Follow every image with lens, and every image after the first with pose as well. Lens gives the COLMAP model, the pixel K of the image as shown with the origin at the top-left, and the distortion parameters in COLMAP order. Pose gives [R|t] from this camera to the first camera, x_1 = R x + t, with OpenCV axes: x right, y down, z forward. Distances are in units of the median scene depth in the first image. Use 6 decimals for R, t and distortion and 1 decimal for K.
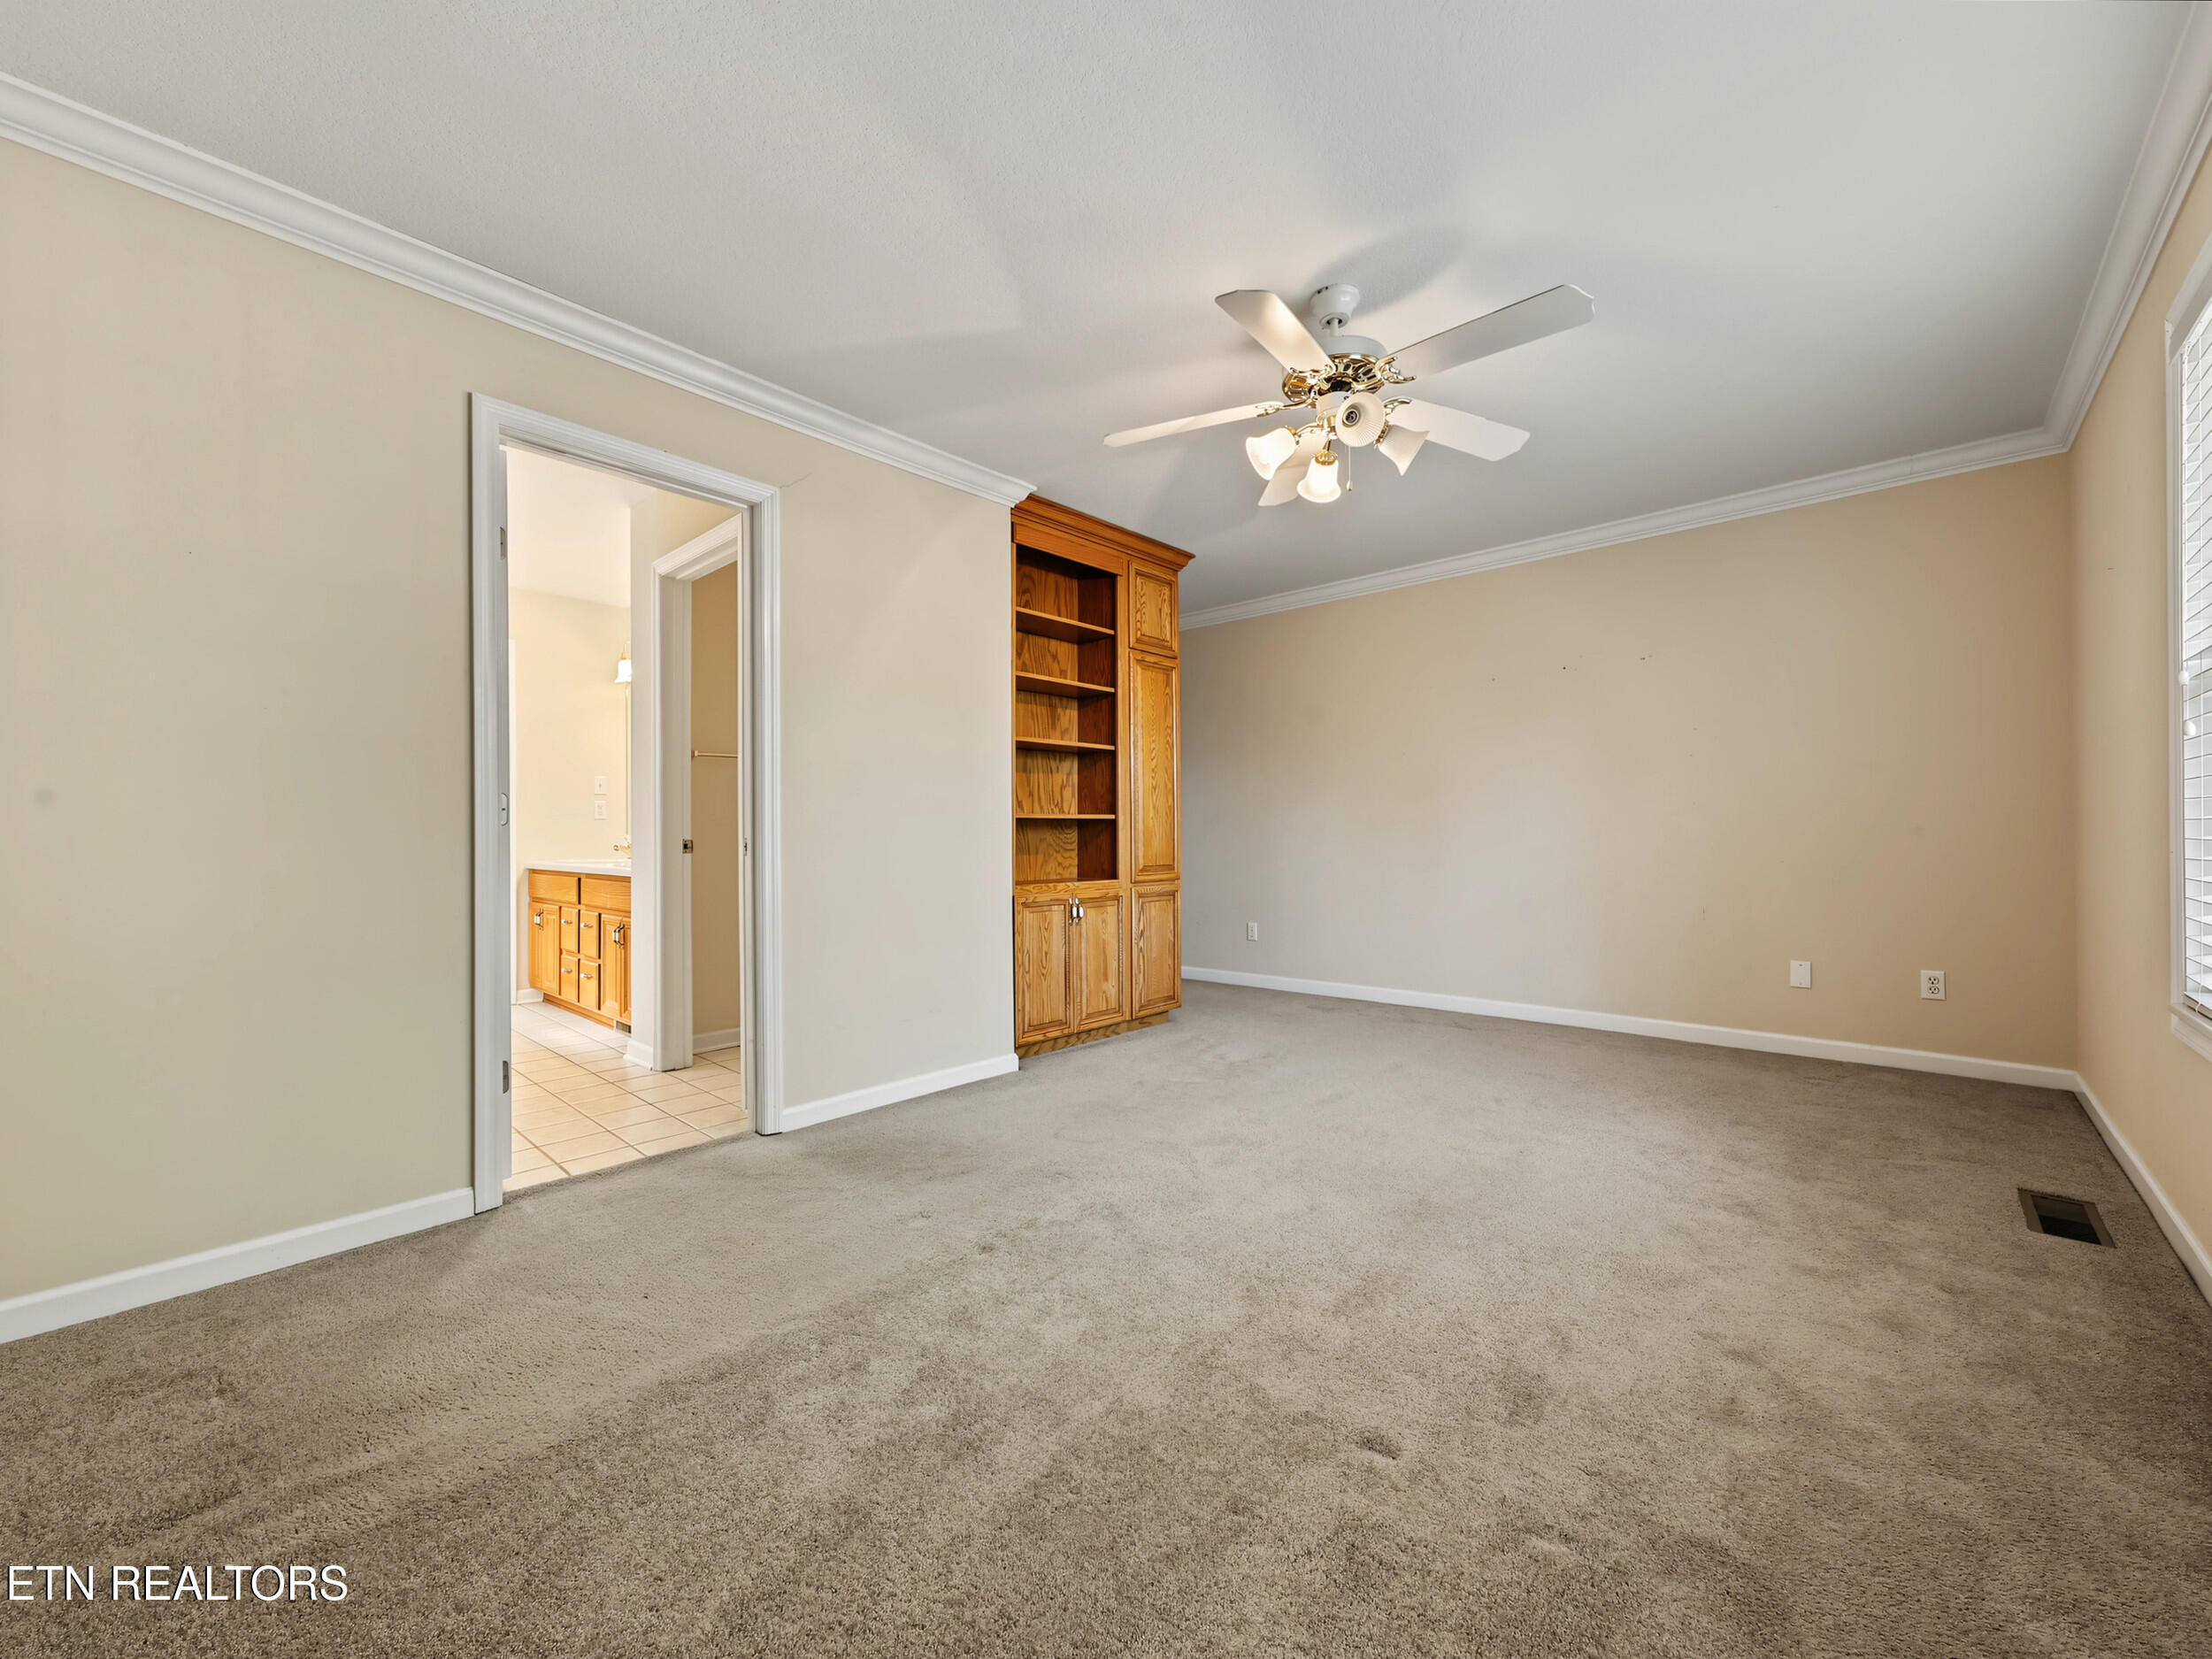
lens RADIAL K [[878.2, 0, 1102.4], [0, 878.2, 833.7], [0, 0, 1]] dist [-0.002122, -0.000930]
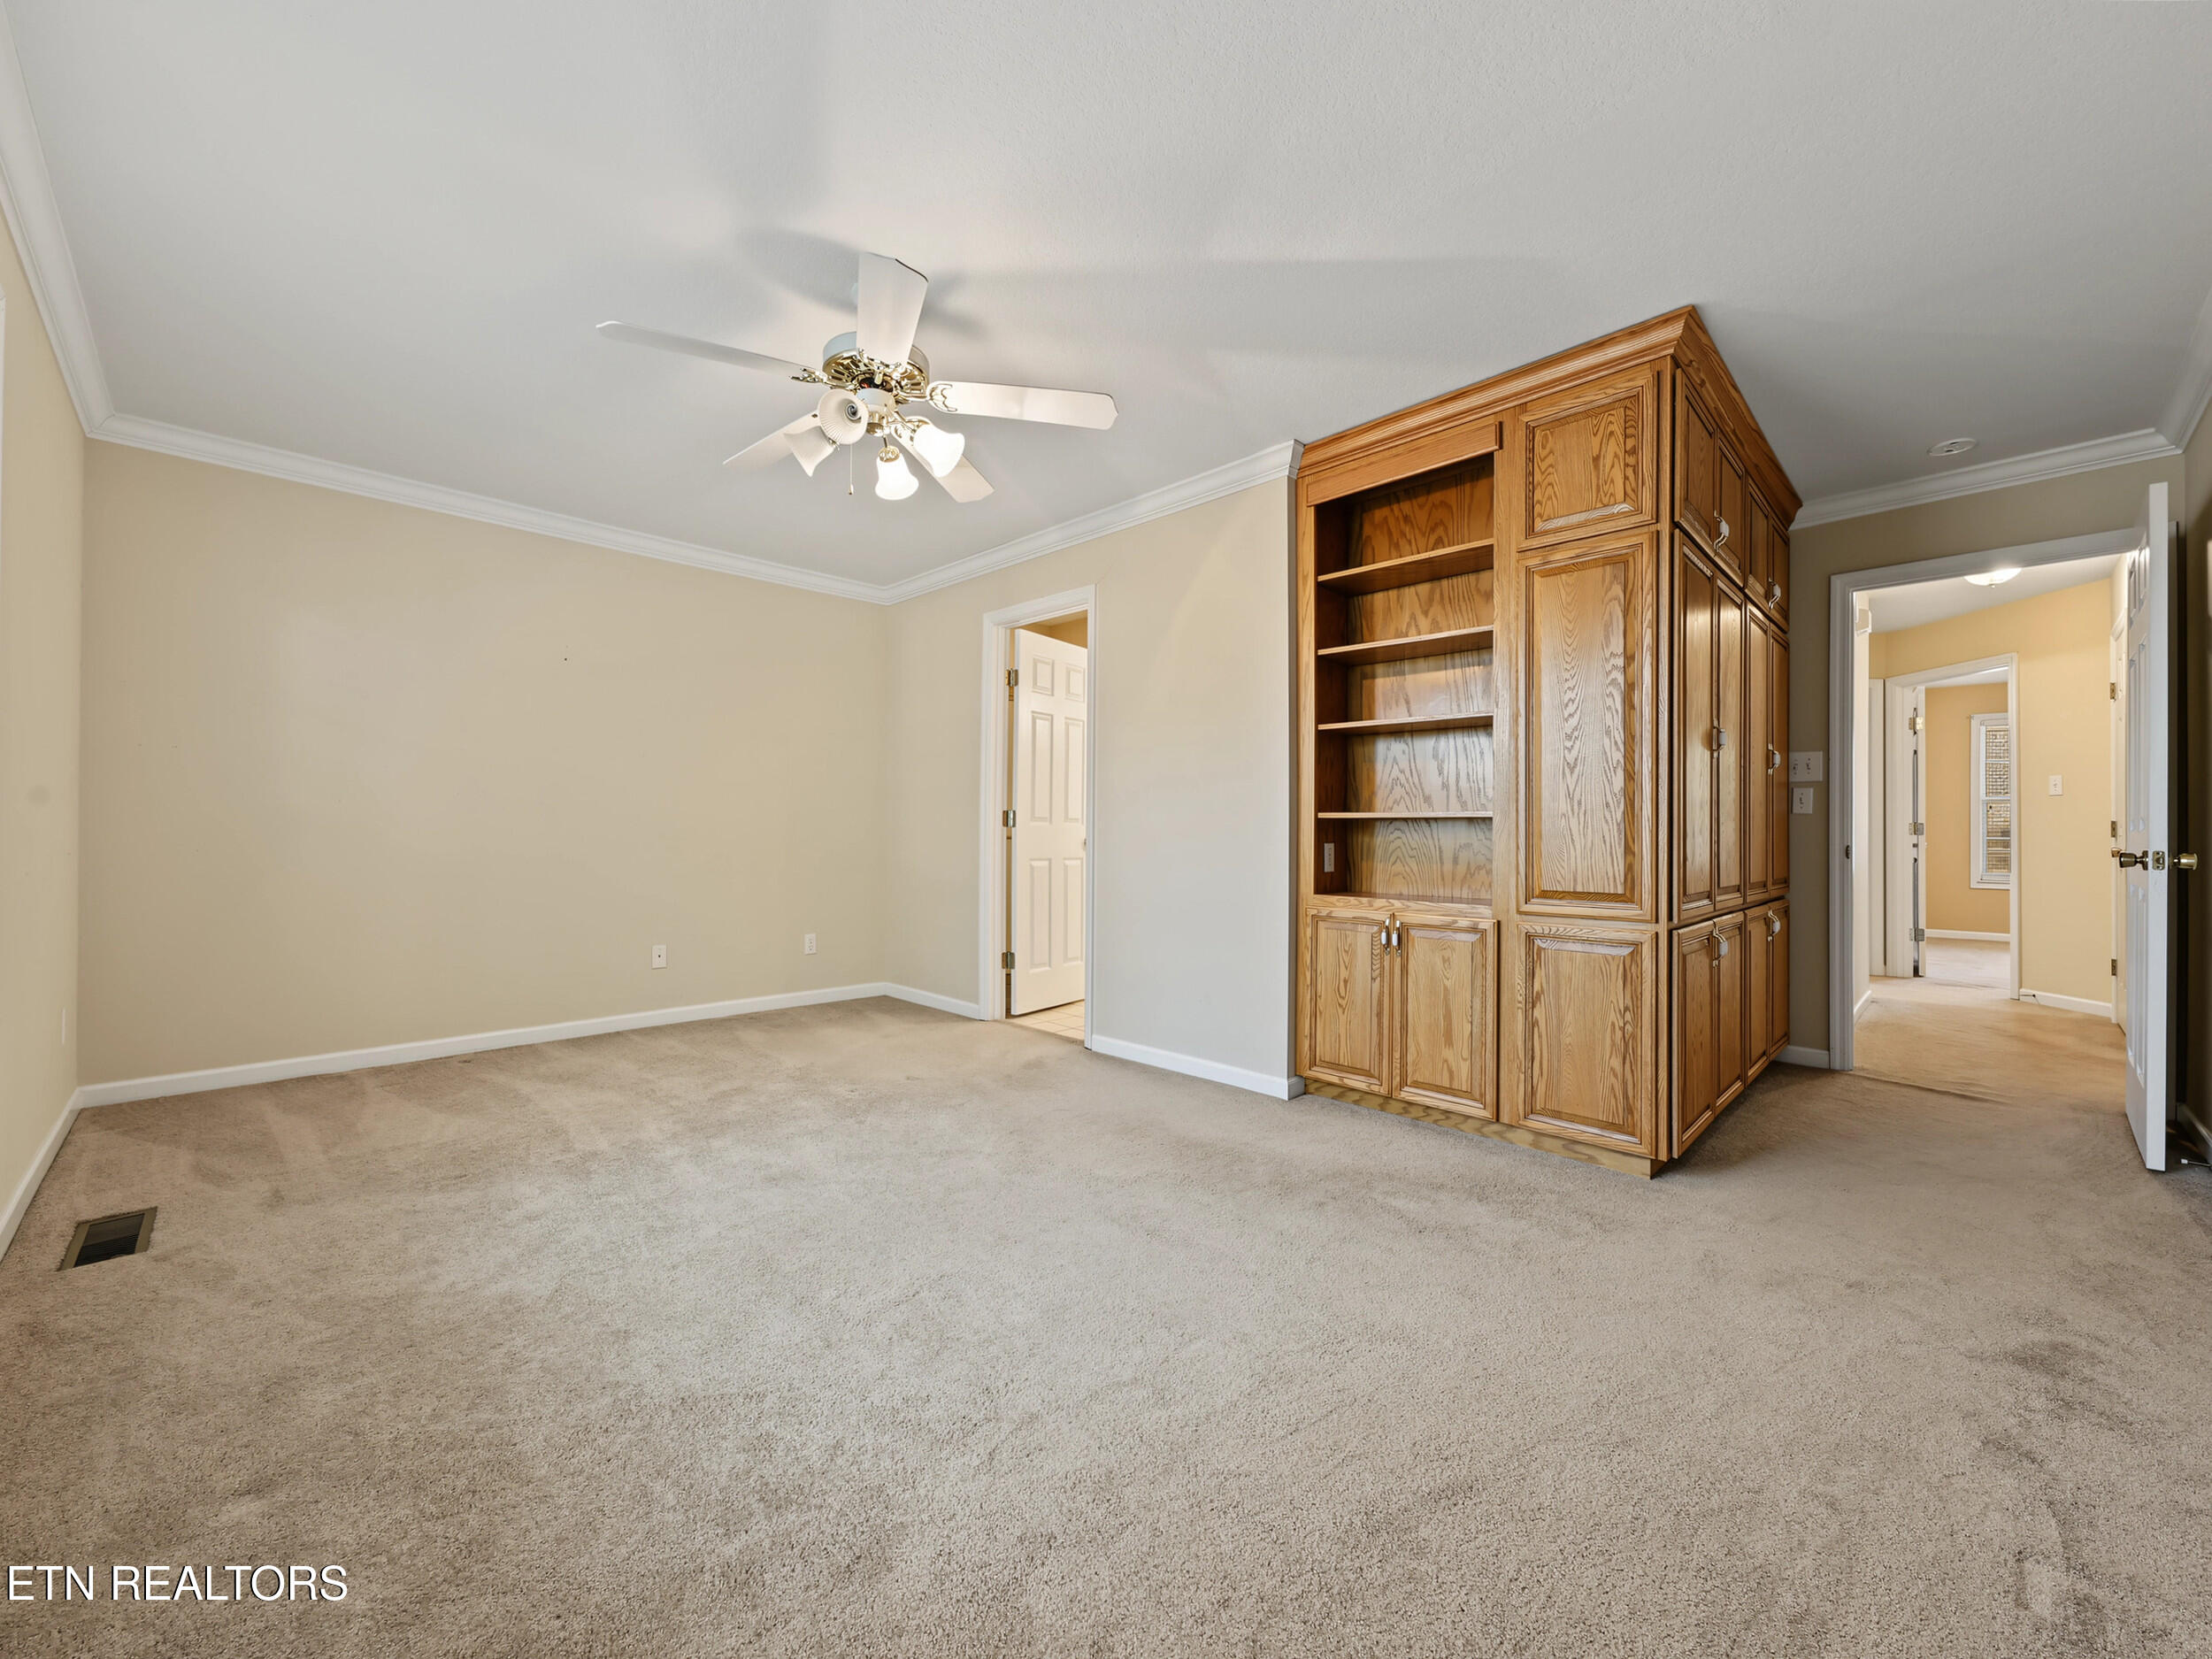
lens RADIAL K [[878.2, 0, 1130.0], [0, 878.2, 822.7], [0, 0, 1]] dist [-0.002122, -0.000930]
pose [[-0.020078, -0.003279, -0.999793, 0.723769], [0.001839, 0.999993, -0.003316, -0.010437], [0.999797, -0.001905, -0.020072, 0.767280]]
